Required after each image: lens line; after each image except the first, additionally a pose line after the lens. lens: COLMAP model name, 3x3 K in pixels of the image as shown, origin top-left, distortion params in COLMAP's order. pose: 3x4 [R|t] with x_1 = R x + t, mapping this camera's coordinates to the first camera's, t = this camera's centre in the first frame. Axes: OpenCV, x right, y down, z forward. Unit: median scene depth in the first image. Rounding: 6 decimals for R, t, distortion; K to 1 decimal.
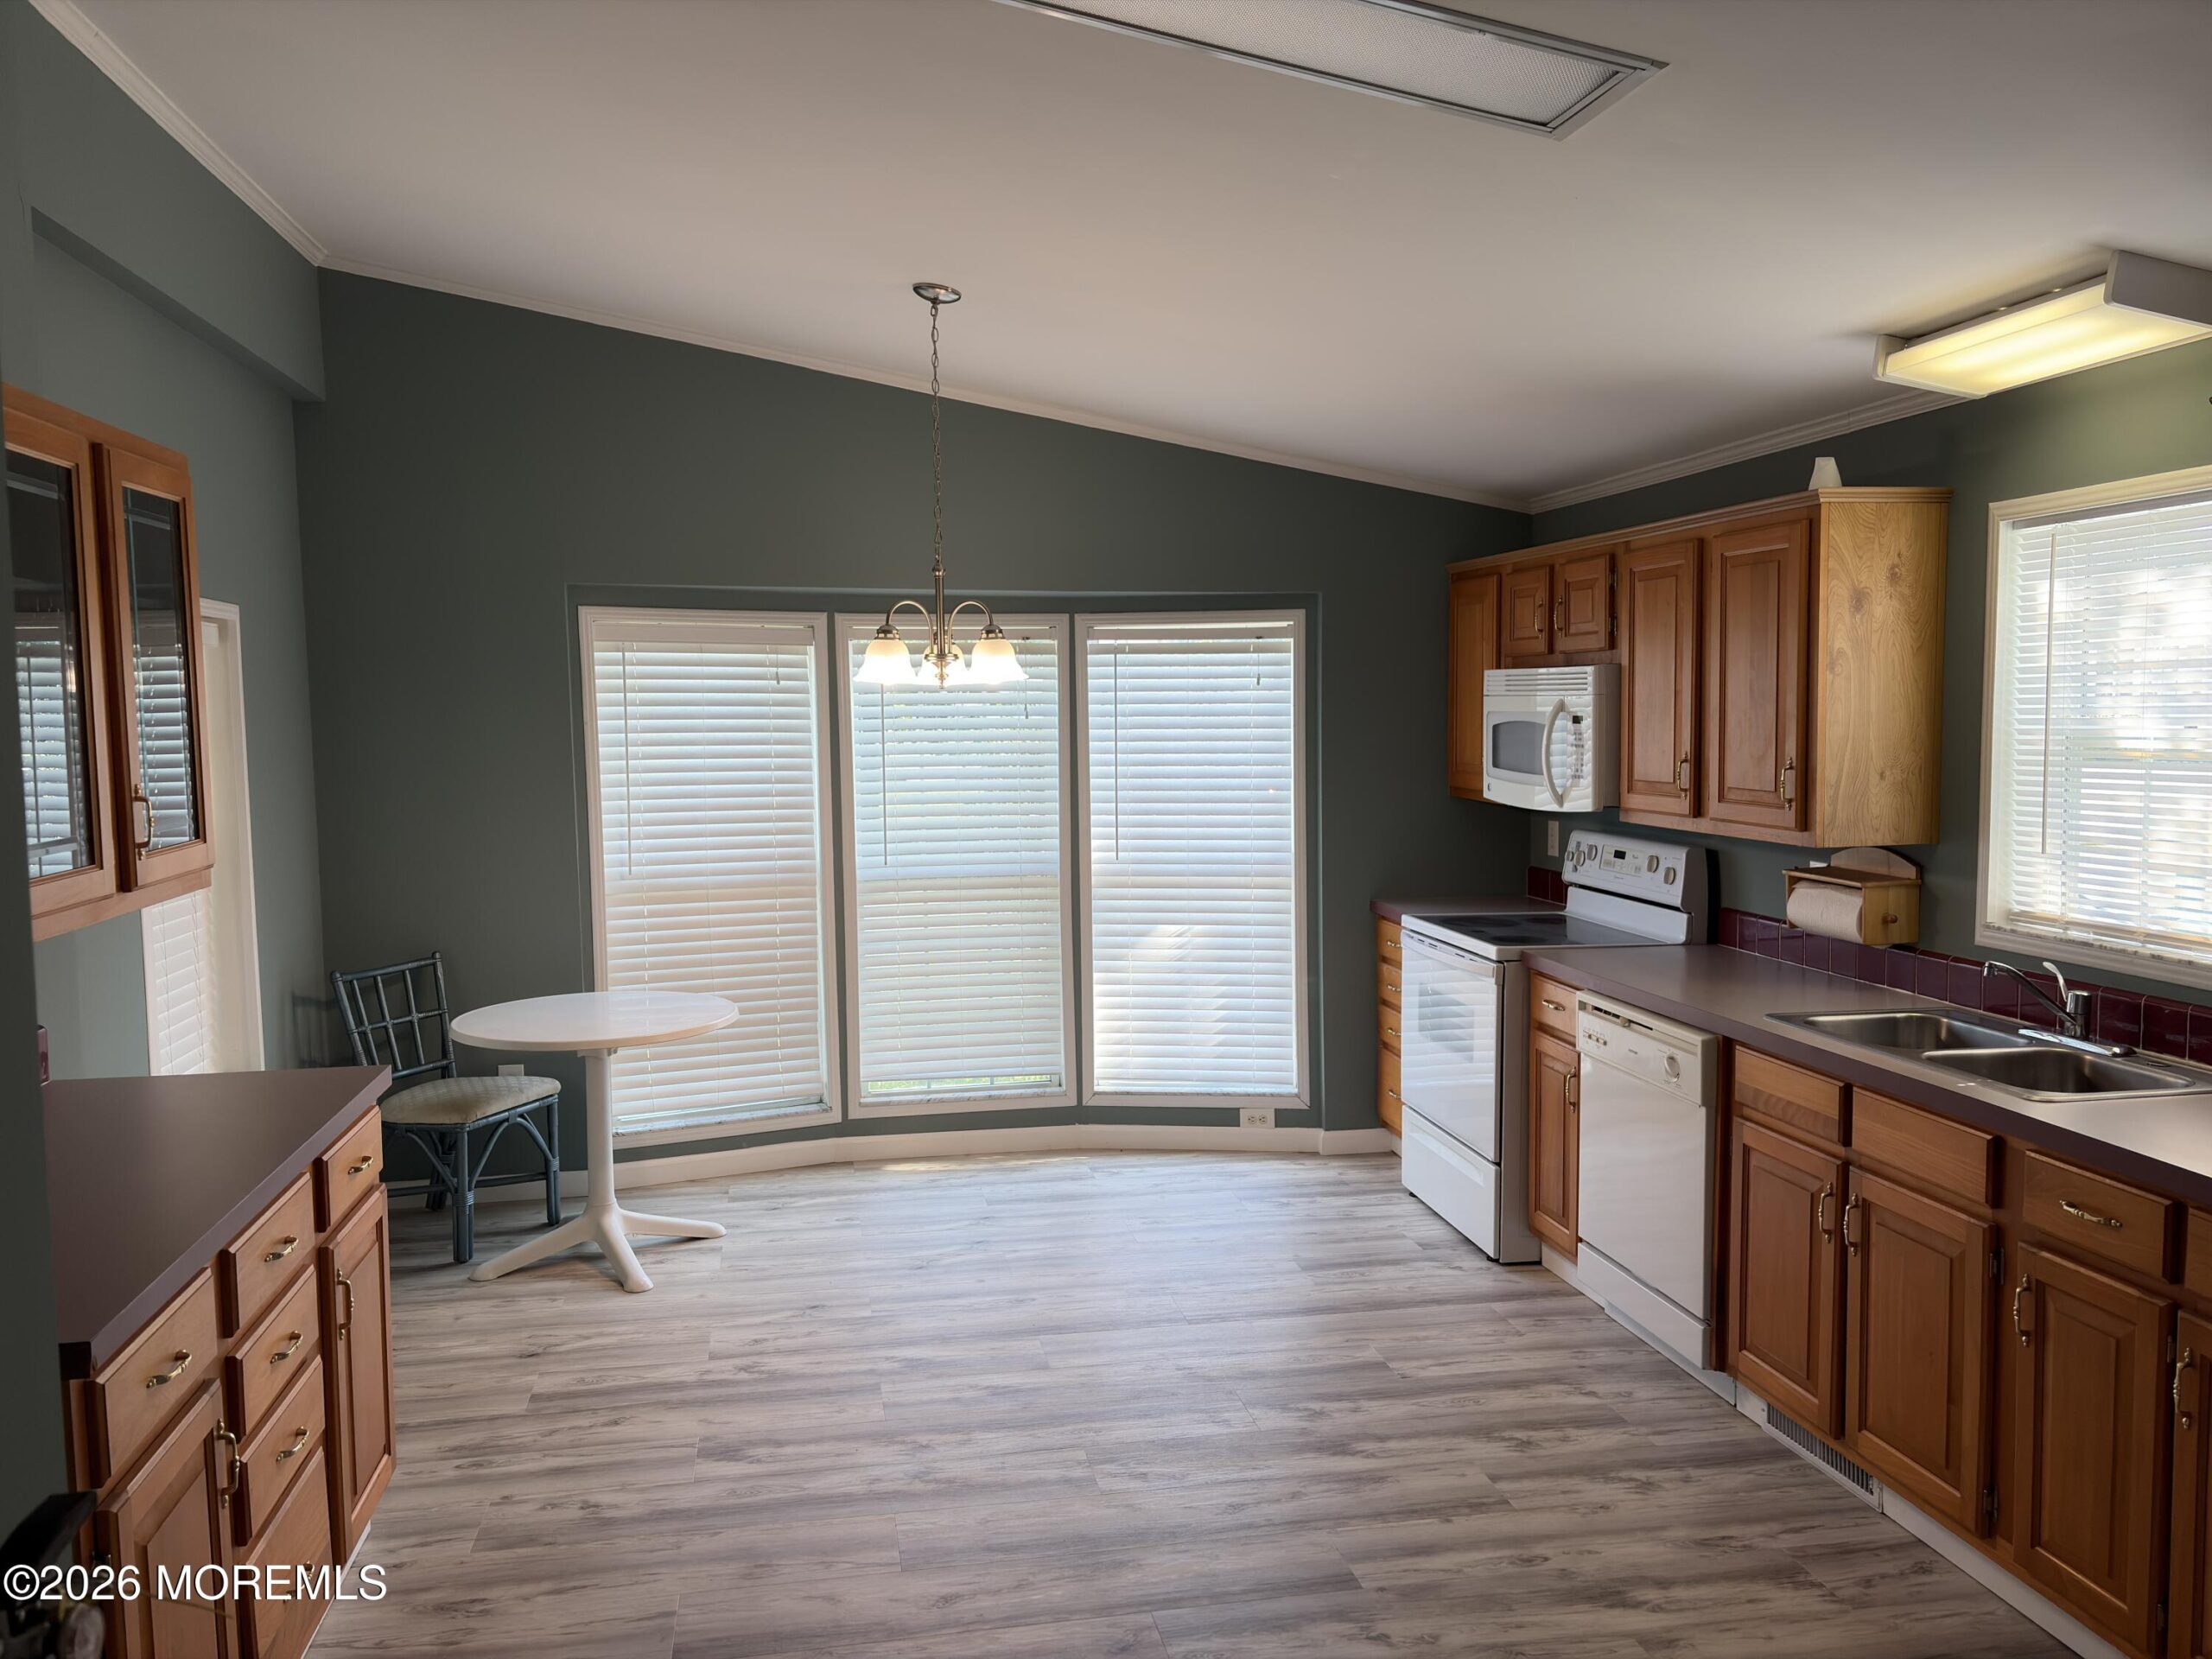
lens RADIAL K [[1677.1, 0, 1086.8], [0, 1677.1, 831.3], [0, 0, 1]] dist [0.064764, -0.061073]
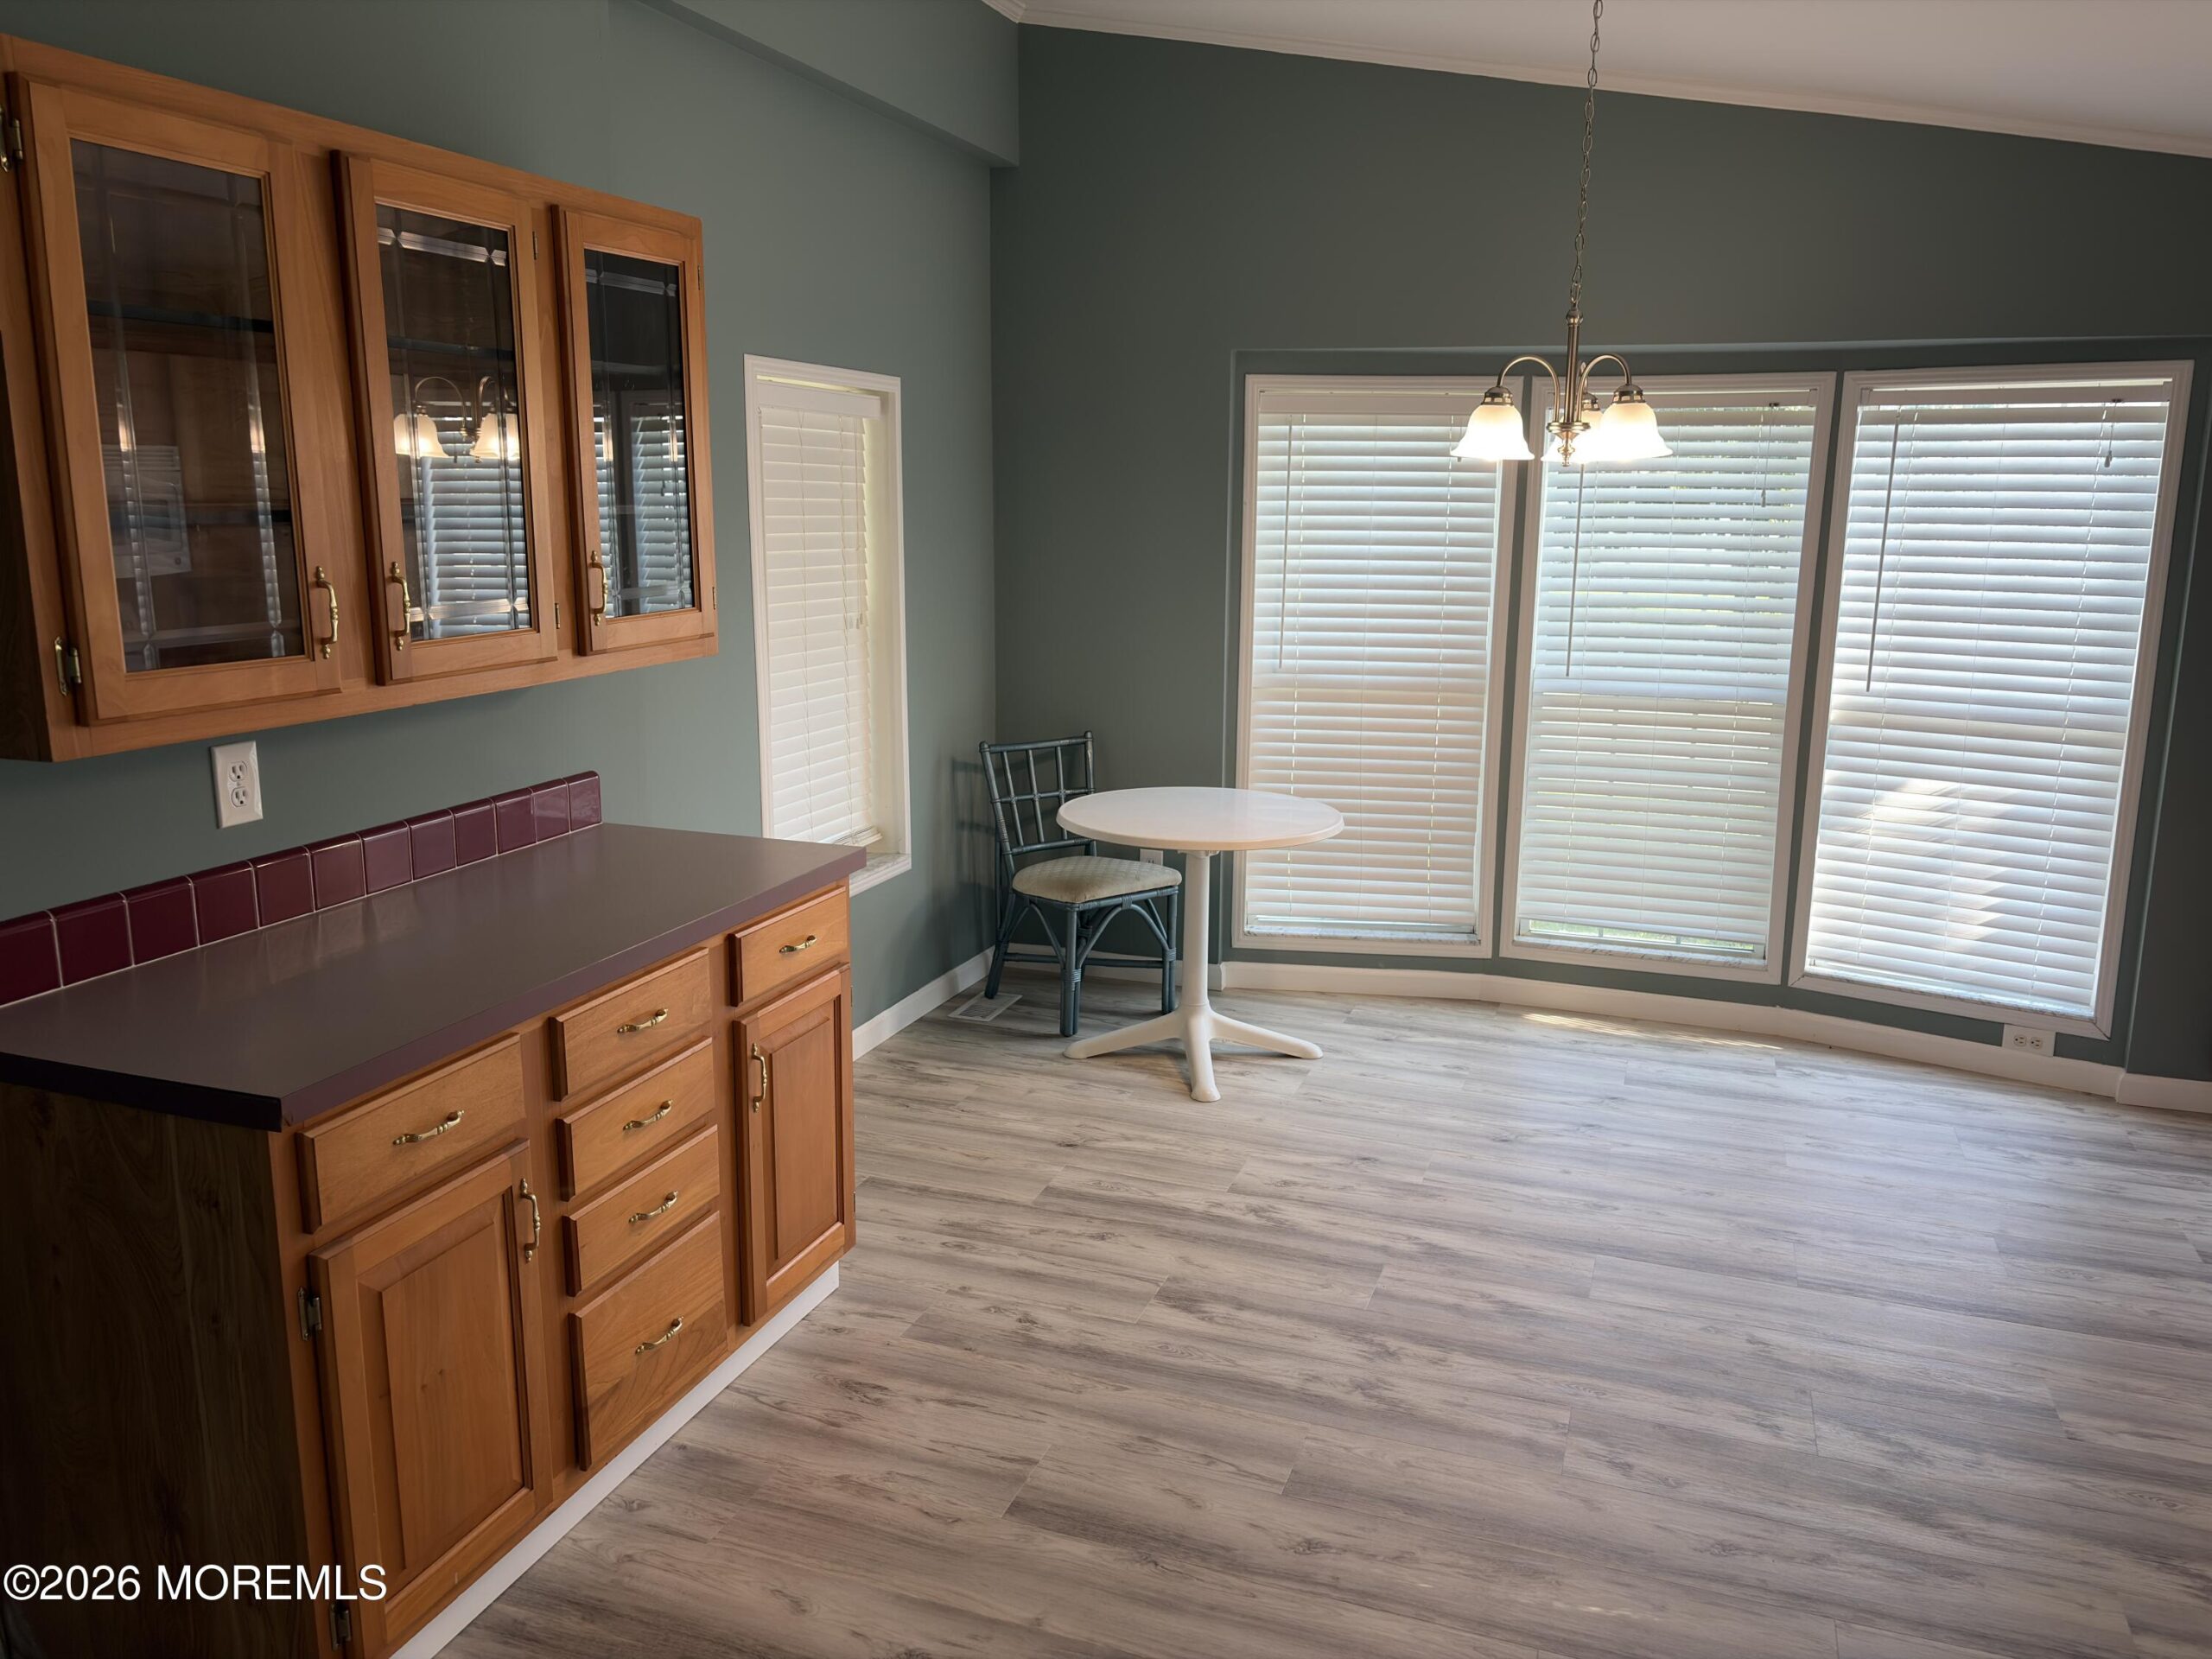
lens RADIAL K [[1677.1, 0, 1086.3], [0, 1677.1, 822.0], [0, 0, 1]] dist [0.064764, -0.061073]
pose [[0.863334, 0.117928, -0.490660, 0.129858], [-0.057236, 0.988920, 0.136974, -0.013462], [0.501377, -0.090171, 0.860518, 0.156421]]
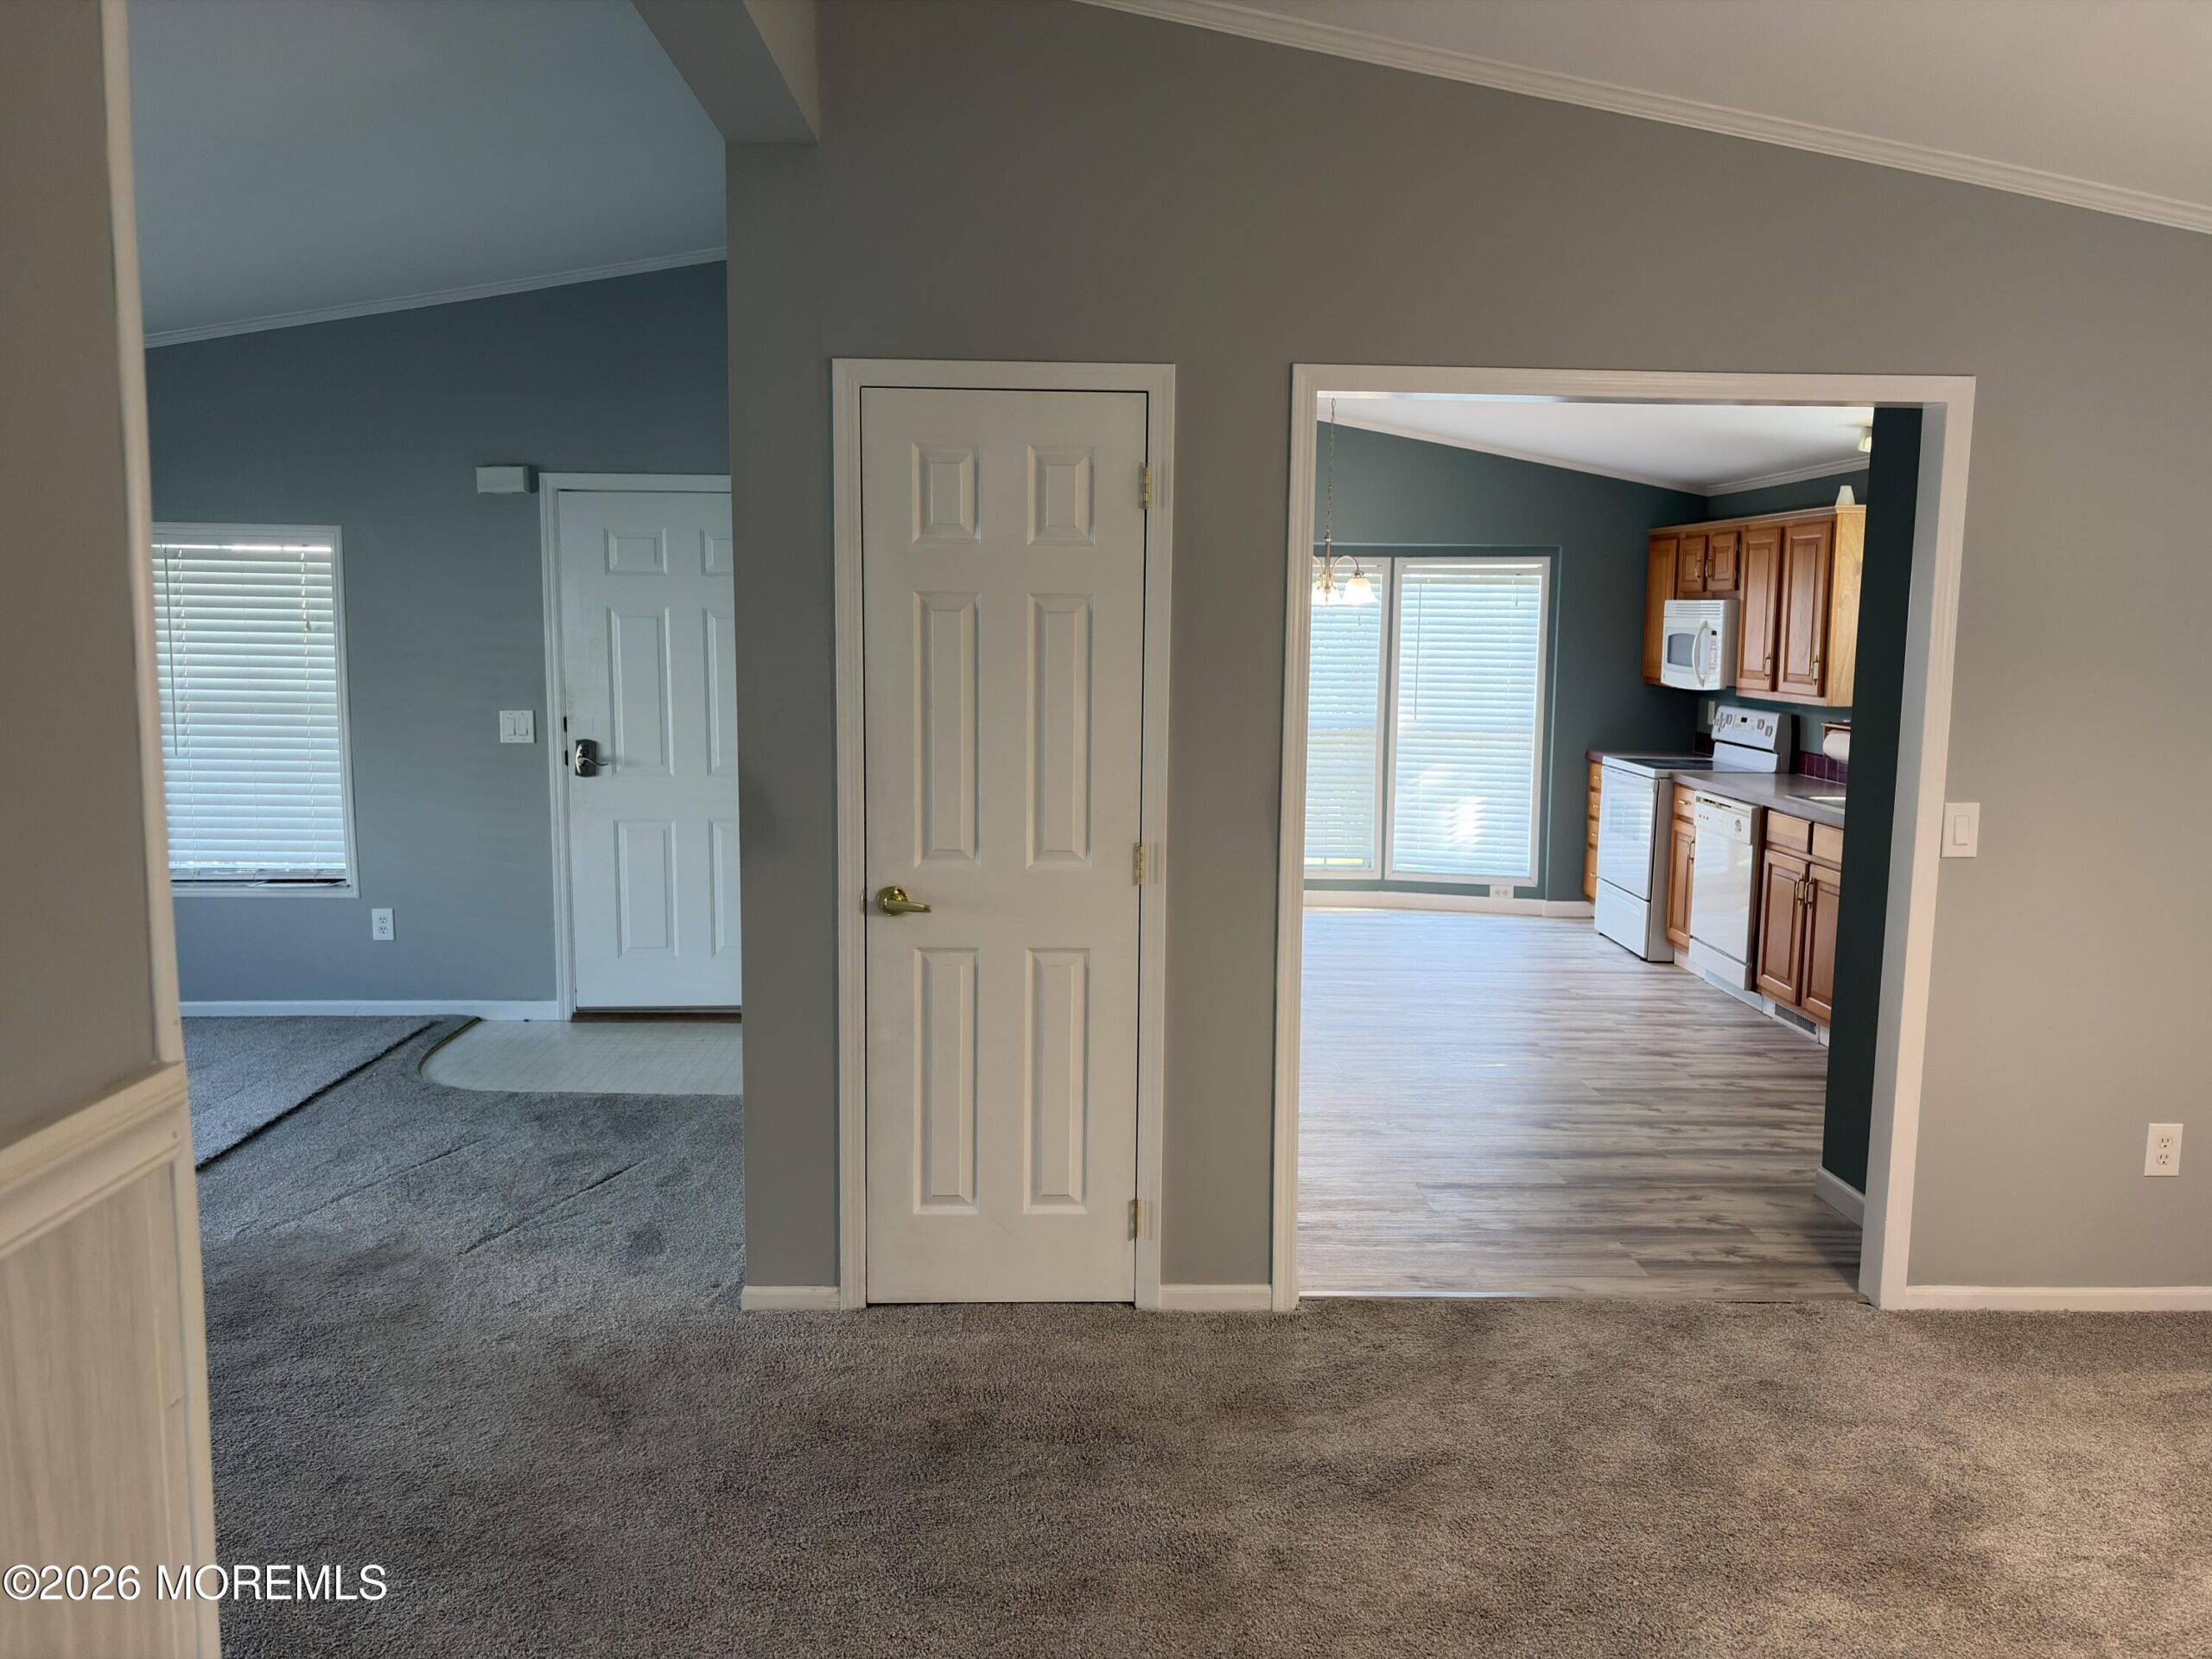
lens RADIAL K [[1677.1, 0, 1103.7], [0, 1677.1, 817.3], [0, 0, 1]] dist [0.064764, -0.061073]
pose [[0.989447, 0.040463, -0.139128, -0.060410], [-0.034135, 0.998284, 0.047576, 0.055801], [0.140815, -0.042325, 0.989131, -0.729903]]
